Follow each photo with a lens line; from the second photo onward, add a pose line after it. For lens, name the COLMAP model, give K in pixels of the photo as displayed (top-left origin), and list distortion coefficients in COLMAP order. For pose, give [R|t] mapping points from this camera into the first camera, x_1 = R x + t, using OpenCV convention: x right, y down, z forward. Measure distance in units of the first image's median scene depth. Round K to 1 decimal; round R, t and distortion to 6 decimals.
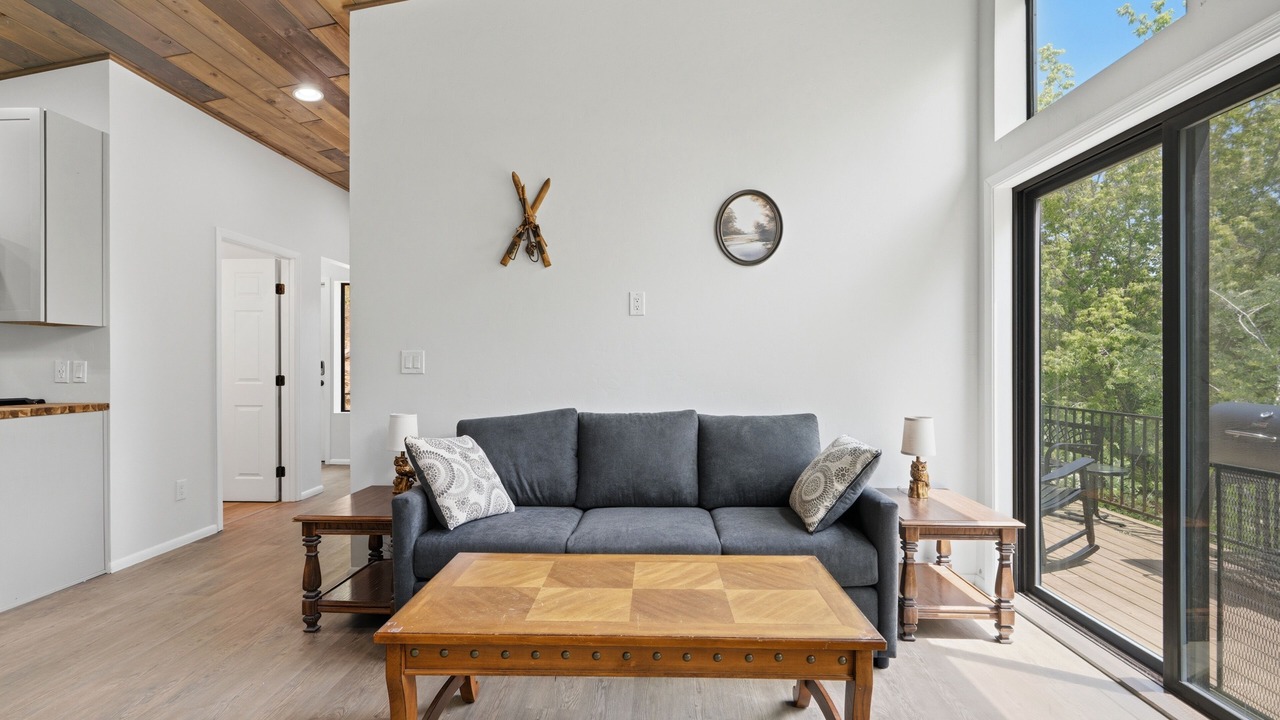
lens RADIAL K [[579.9, 0, 641.6], [0, 579.9, 367.3], [0, 0, 1]] dist [-0.004401, 0.000128]
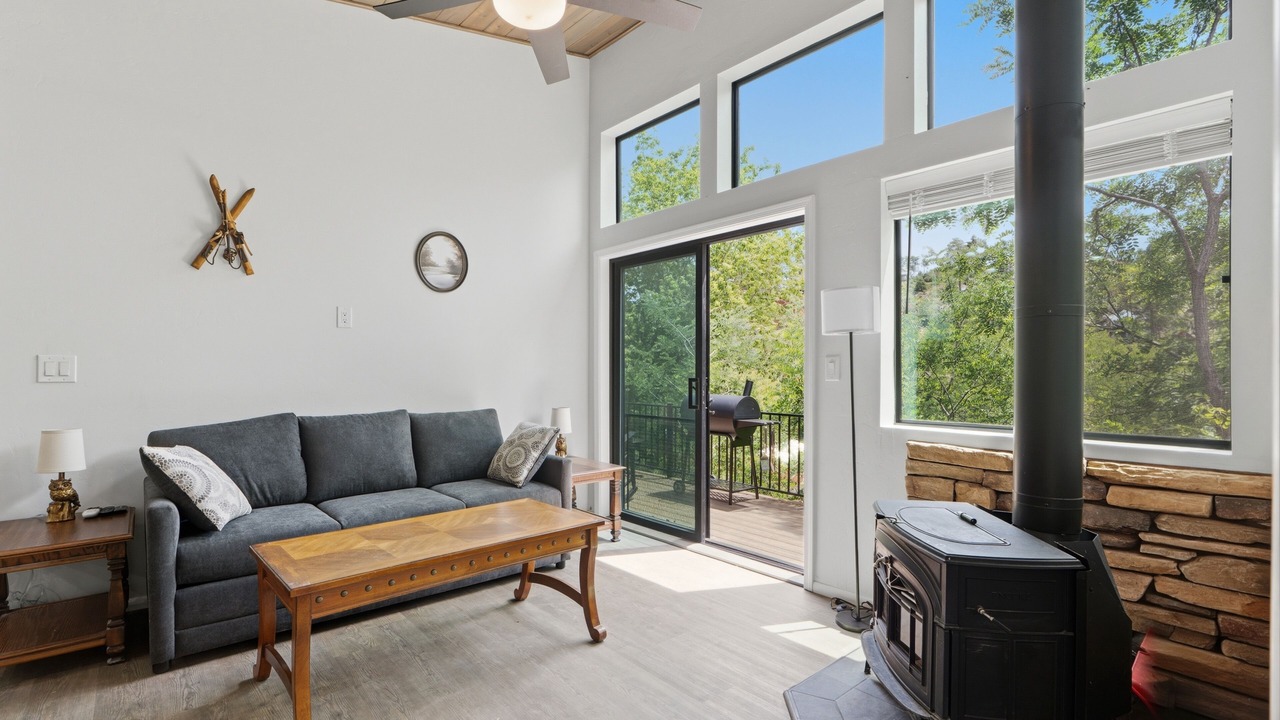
lens RADIAL K [[587.9, 0, 631.1], [0, 587.9, 372.2], [0, 0, 1]] dist [-0.001773, 0.000065]
pose [[0.737933, 0.000373, 0.674874, -0.402345], [0.000892, 0.999998, -0.001528, -0.001697], [-0.674874, 0.001729, 0.737931, -0.225933]]
